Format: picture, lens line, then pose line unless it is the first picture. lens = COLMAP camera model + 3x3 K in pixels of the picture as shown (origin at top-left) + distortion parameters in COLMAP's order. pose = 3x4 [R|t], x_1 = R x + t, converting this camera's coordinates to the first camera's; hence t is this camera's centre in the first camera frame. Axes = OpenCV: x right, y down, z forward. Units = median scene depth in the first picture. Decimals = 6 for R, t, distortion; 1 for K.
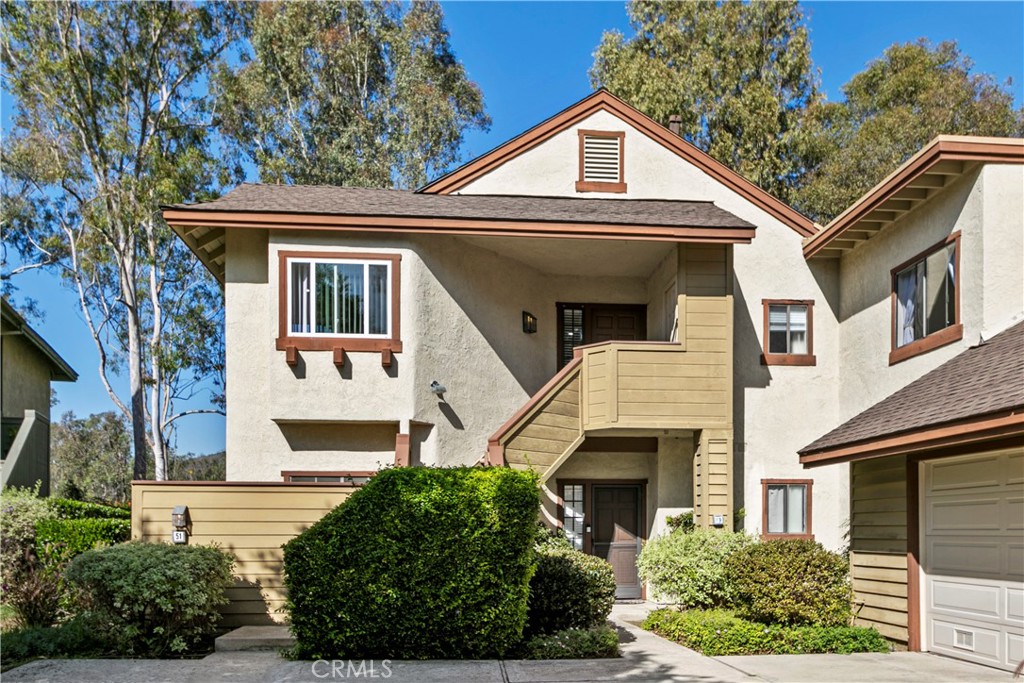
lens RADIAL K [[801.5, 0, 512.4], [0, 801.5, 542.2], [0, 0, 1]] dist [0.003763, -0.003048]
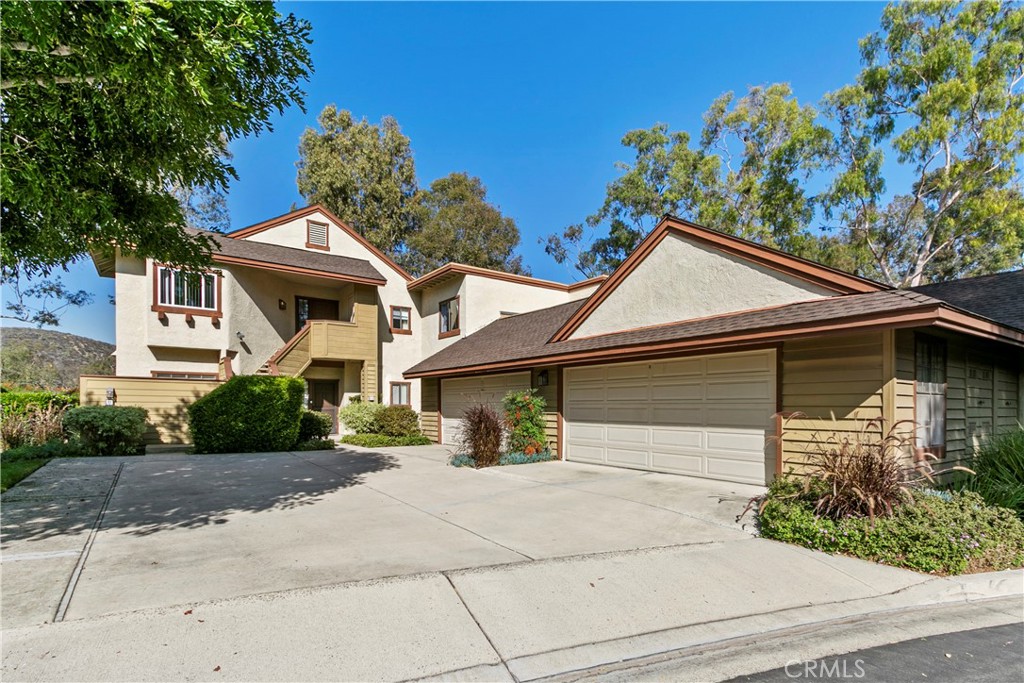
lens RADIAL K [[505.8, 0, 517.9], [0, 505.8, 415.2], [0, 0, 1]] dist [0.003436, -0.000940]
pose [[0.858311, -0.002393, 0.513125, -0.154341], [0.000336, 0.999992, 0.004101, 0.017505], [-0.513130, -0.003347, 0.858304, -0.560791]]
